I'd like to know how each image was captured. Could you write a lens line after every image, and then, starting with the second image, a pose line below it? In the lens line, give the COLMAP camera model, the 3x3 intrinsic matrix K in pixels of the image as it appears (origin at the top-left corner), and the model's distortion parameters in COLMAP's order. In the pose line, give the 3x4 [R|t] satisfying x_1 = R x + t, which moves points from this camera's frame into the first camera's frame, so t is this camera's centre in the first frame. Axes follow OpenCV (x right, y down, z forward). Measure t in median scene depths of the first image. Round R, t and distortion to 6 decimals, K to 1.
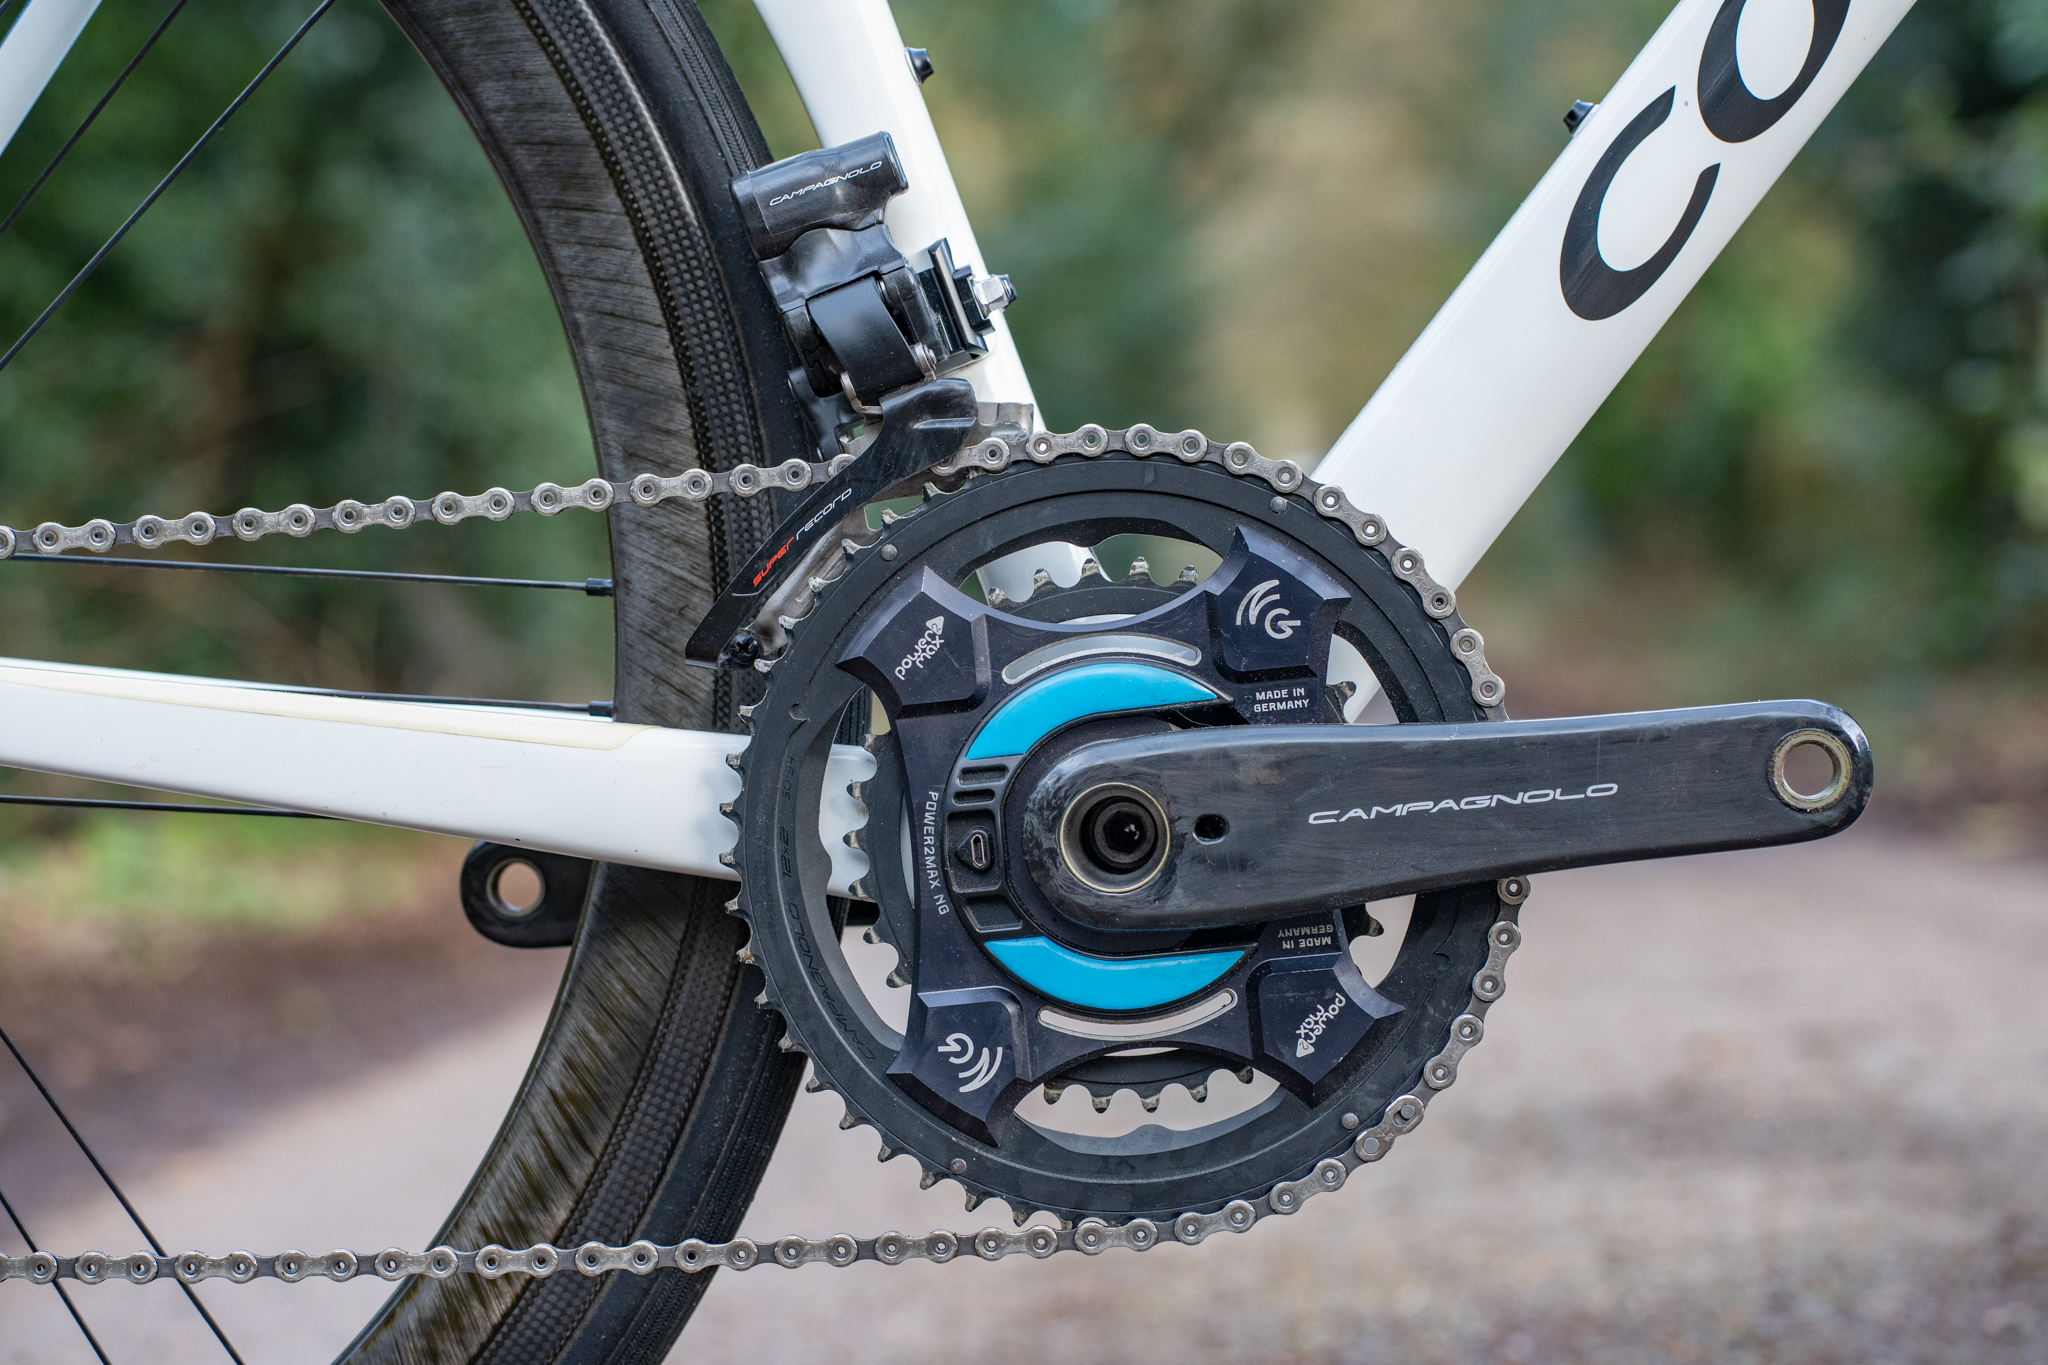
lens RADIAL K [[5968.4, 0, 1023.5], [0, 5968.4, 583.6], [0, 0, 1]] dist [0.764749, -2.222282]
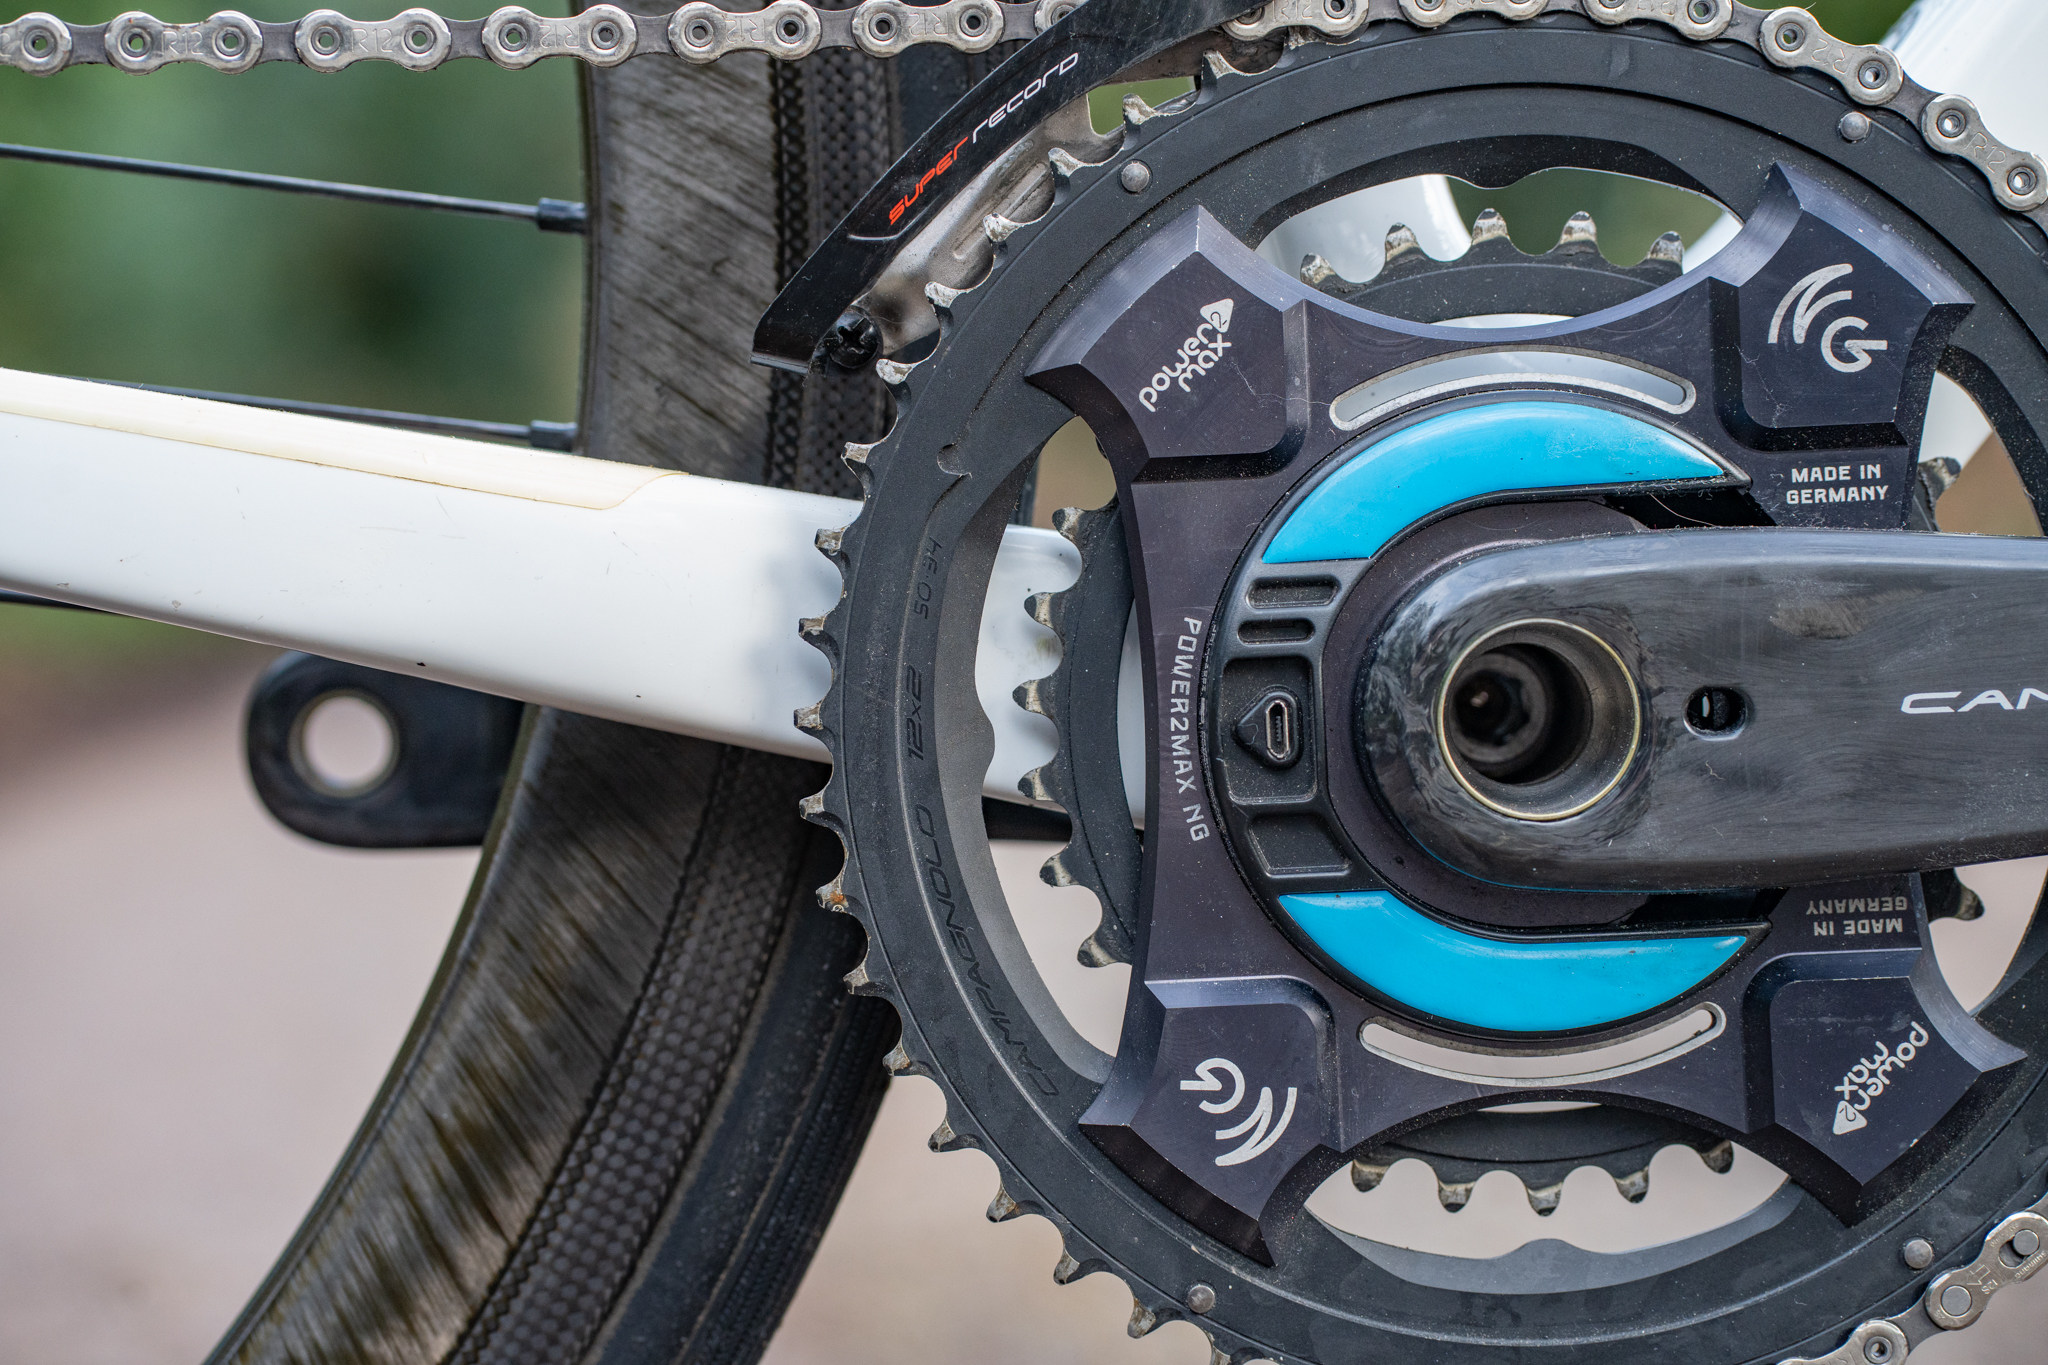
lens RADIAL K [[5968.4, 0, 1023.5], [0, 5968.4, 583.6], [0, 0, 1]] dist [0.764749, -2.222282]
pose [[0.990692, 0.052896, 0.125423, -0.099473], [-0.056362, 0.998116, 0.024243, 0.019203], [-0.123904, -0.031086, 0.991807, 0.456604]]
